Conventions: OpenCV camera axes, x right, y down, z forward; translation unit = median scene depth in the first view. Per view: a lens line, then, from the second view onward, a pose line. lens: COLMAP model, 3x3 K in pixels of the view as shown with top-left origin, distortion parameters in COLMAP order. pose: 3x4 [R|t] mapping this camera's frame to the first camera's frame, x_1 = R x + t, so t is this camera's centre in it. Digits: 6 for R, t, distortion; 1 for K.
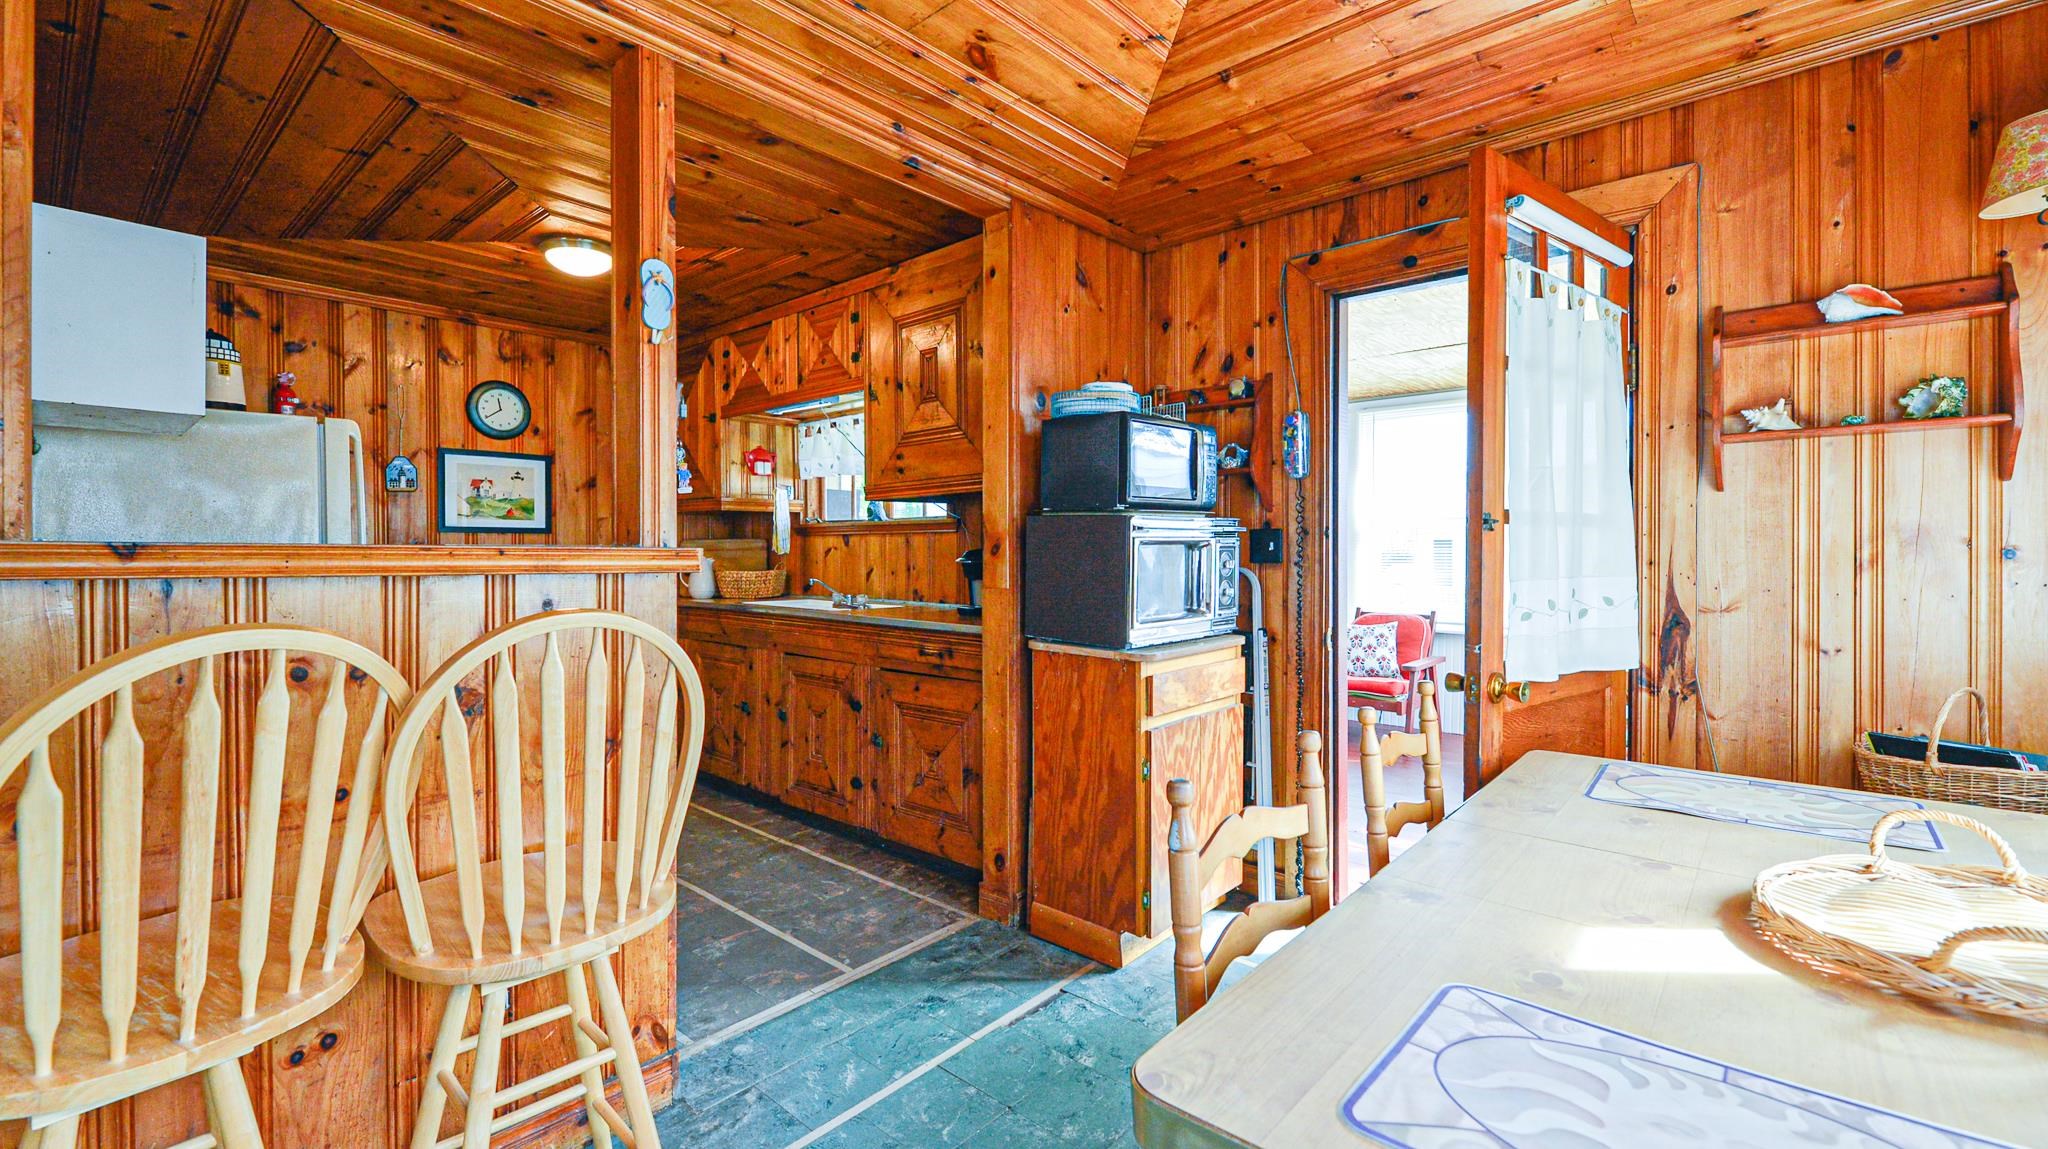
lens RADIAL K [[885.5, 0, 978.9], [0, 885.5, 553.9], [0, 0, 1]] dist [-0.002248, -0.003741]
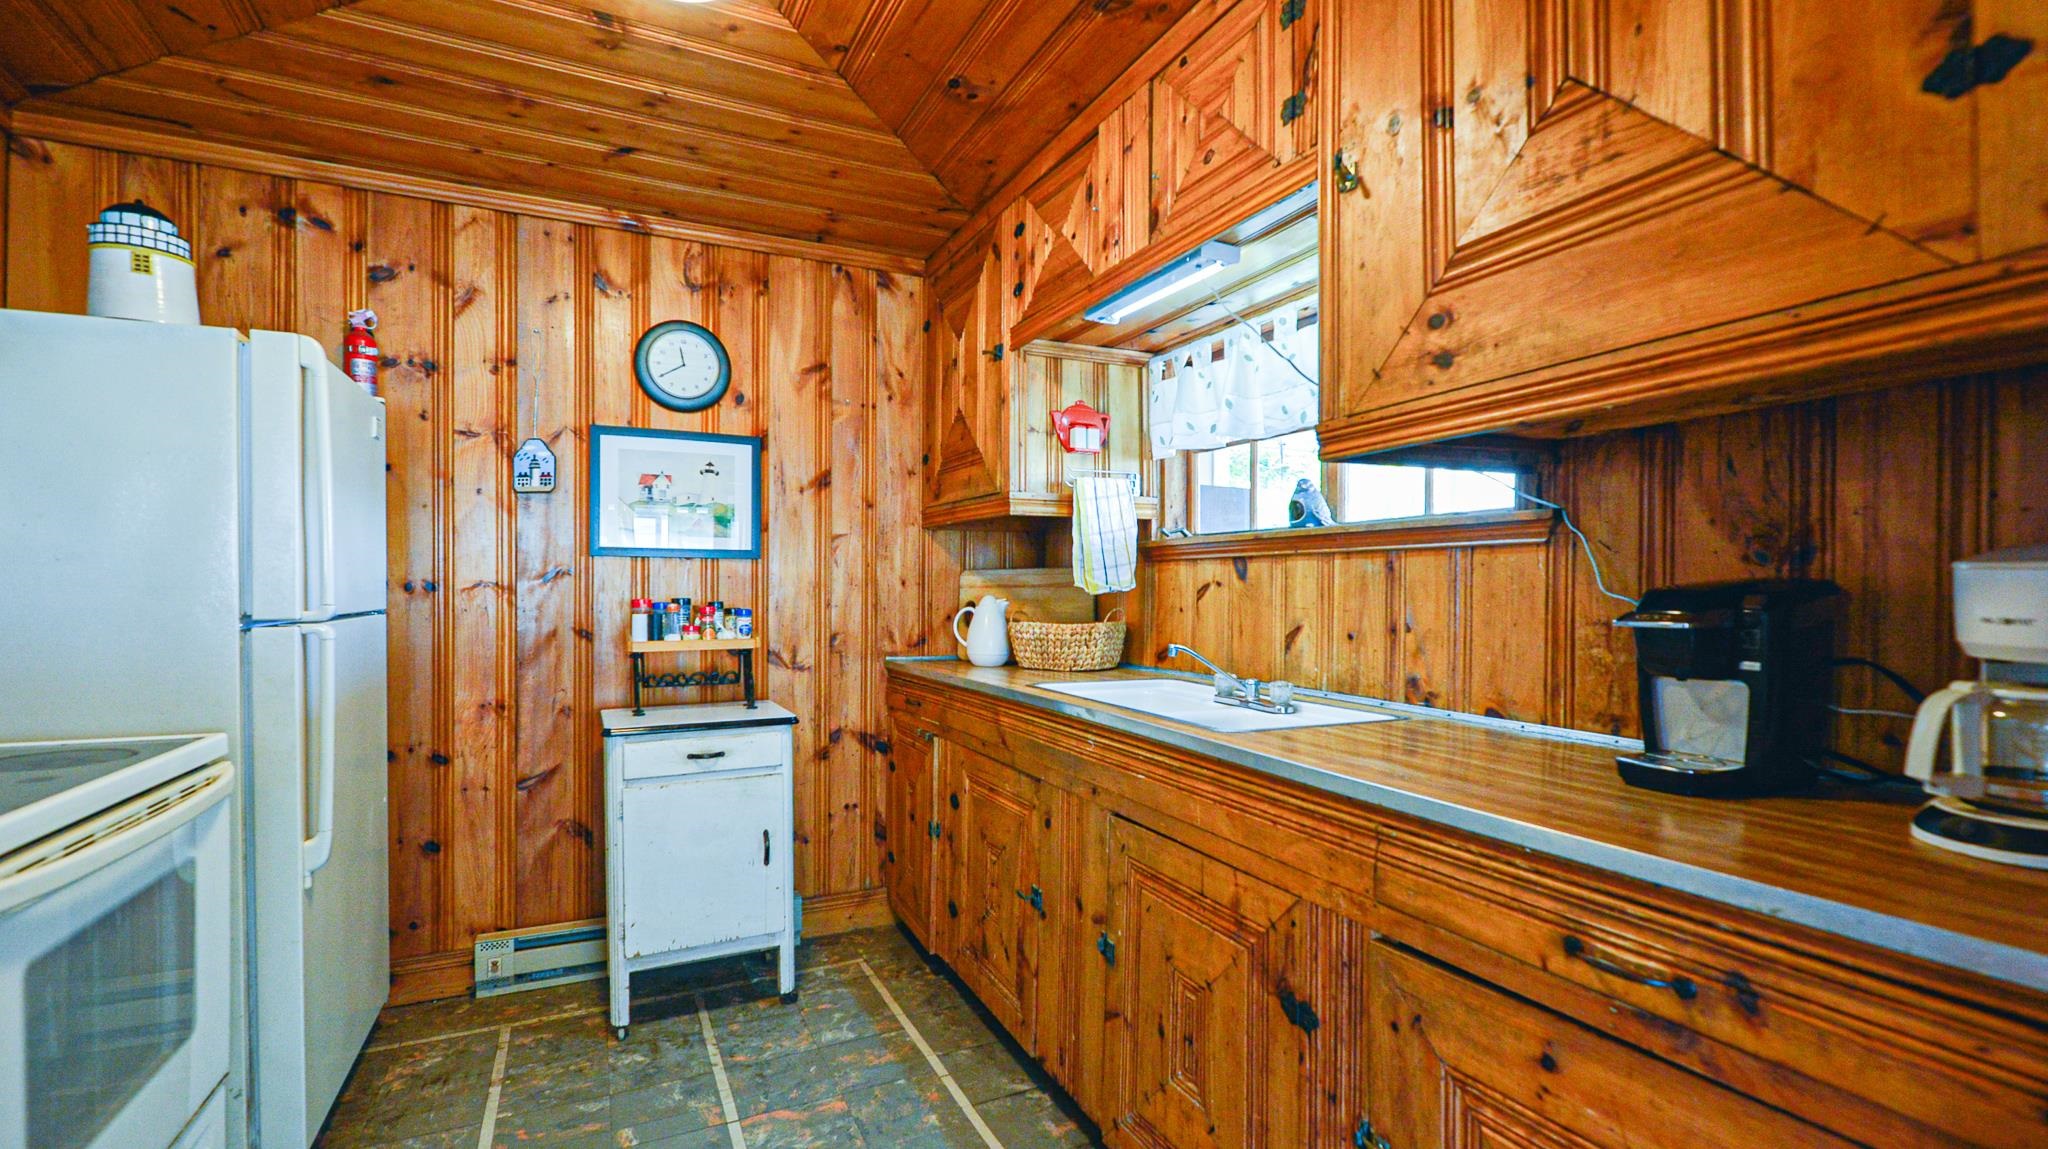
lens RADIAL K [[885.5, 0, 953.5], [0, 885.5, 594.6], [0, 0, 1]] dist [-0.002248, -0.003741]
pose [[0.913812, 0.010362, -0.406004, -0.107735], [-0.009144, 0.999946, 0.004941, -0.001459], [0.406033, -0.000803, 0.913858, 0.533164]]
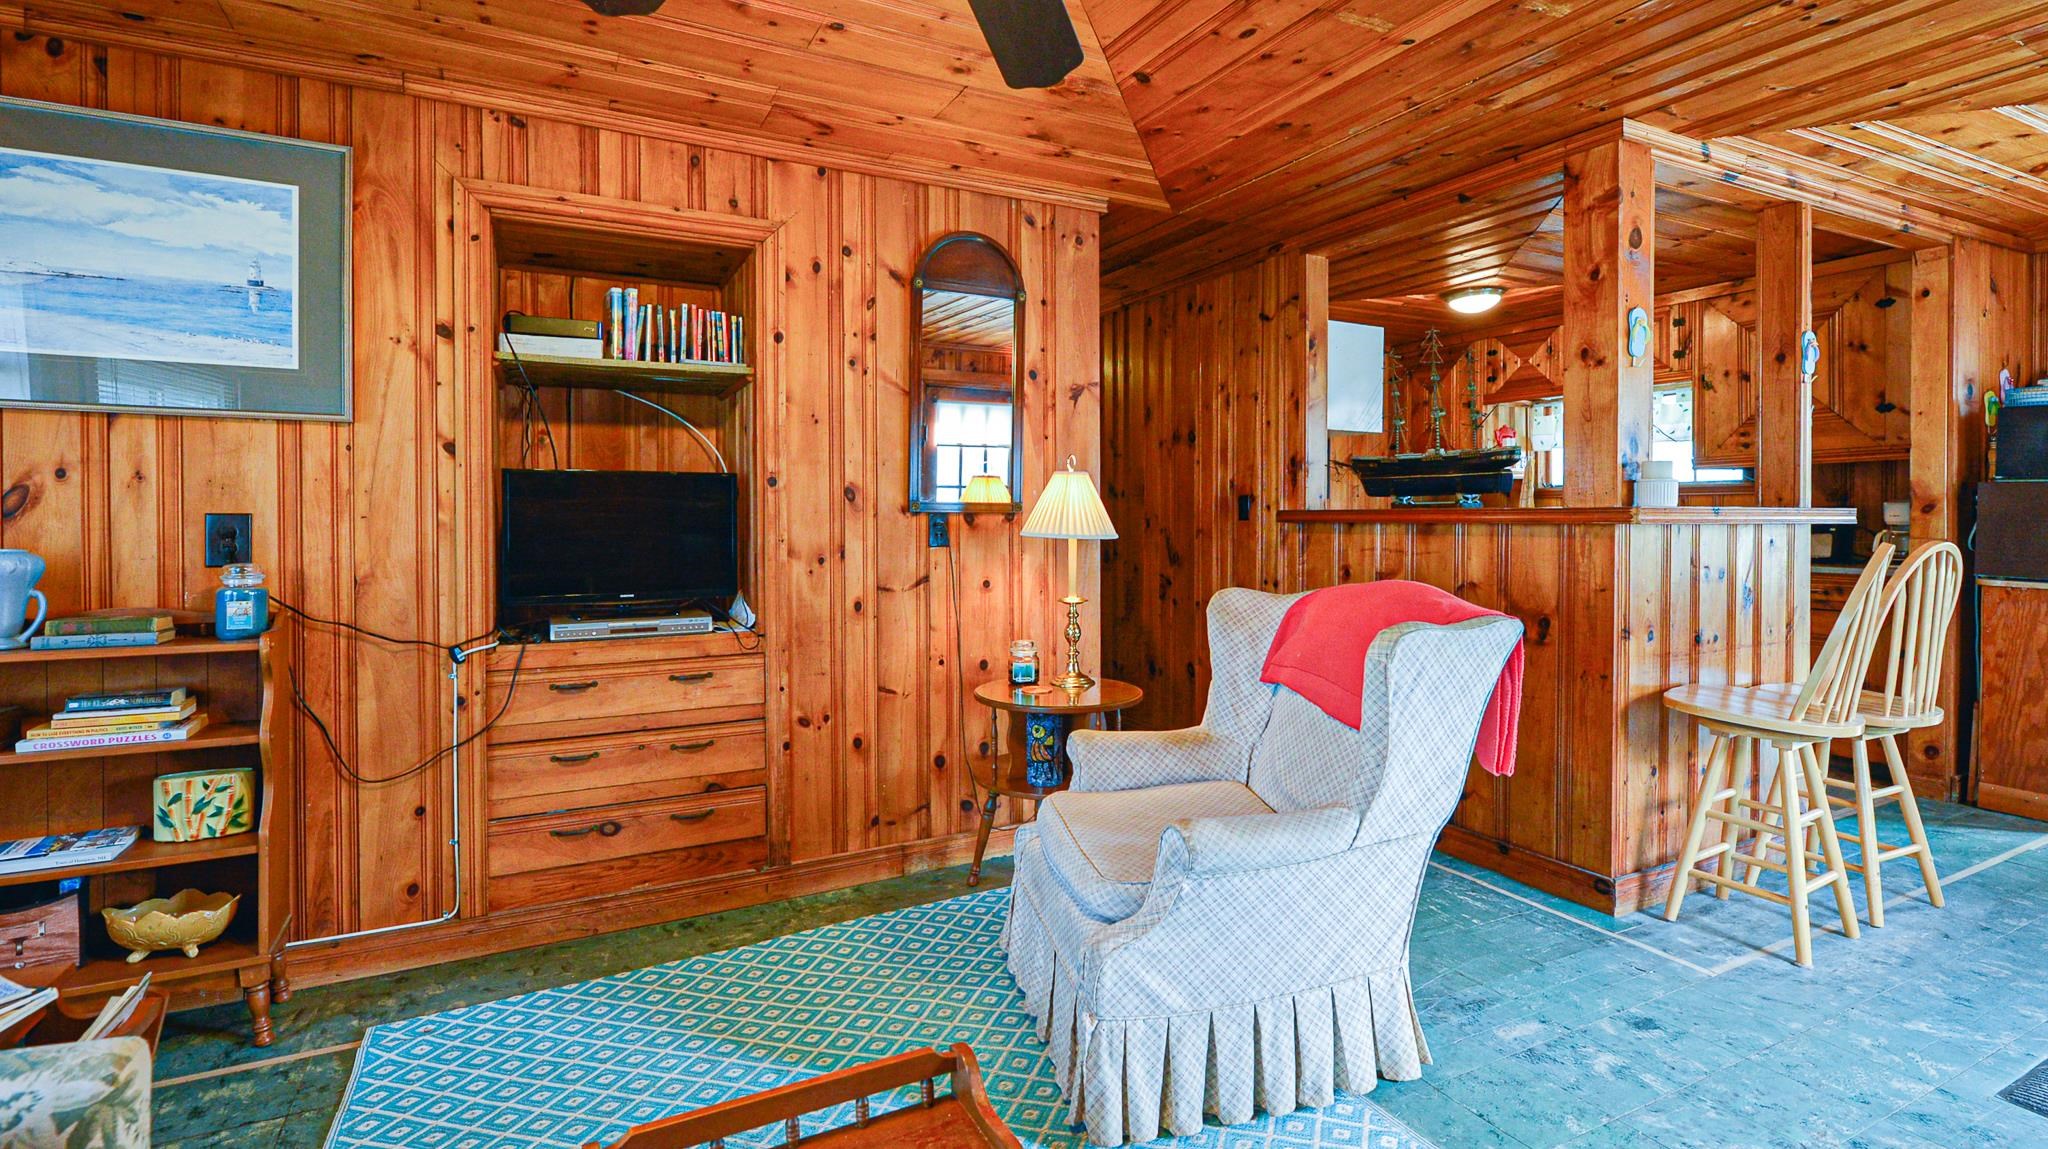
lens RADIAL K [[885.5, 0, 939.4], [0, 885.5, 522.5], [0, 0, 1]] dist [-0.002248, -0.003741]
pose [[0.917434, -0.000034, -0.397887, -0.564108], [0.007463, 0.999826, 0.017123, -0.012788], [0.397817, -0.018678, 0.917275, -0.529227]]
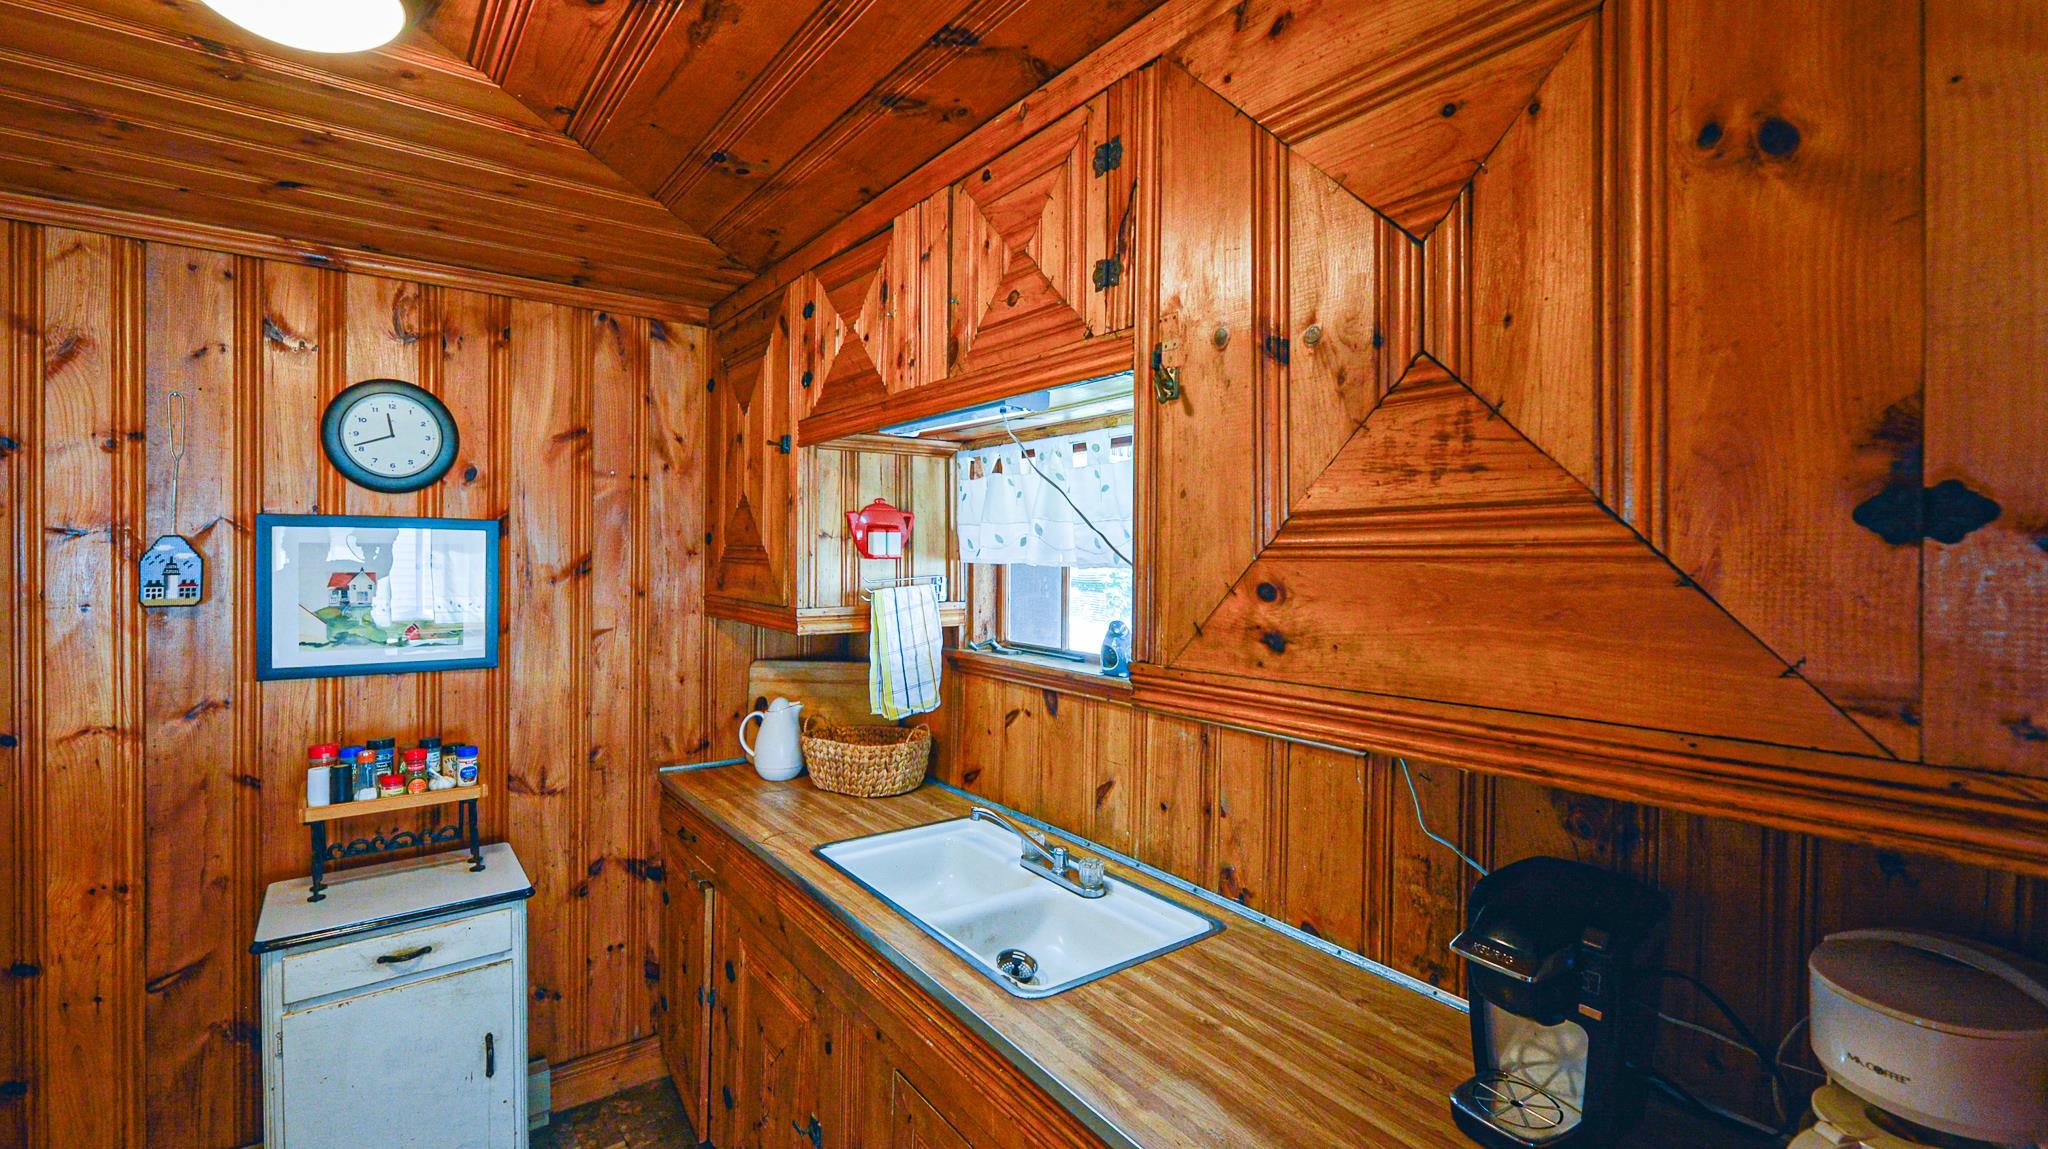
lens RADIAL K [[885.5, 0, 959.5], [0, 885.5, 566.3], [0, 0, 1]] dist [-0.002248, -0.003741]
pose [[0.976076, 0.017741, -0.216704, -0.111566], [-0.015439, 0.999805, 0.012312, -0.105979], [0.216880, -0.008672, 0.976160, 0.612742]]
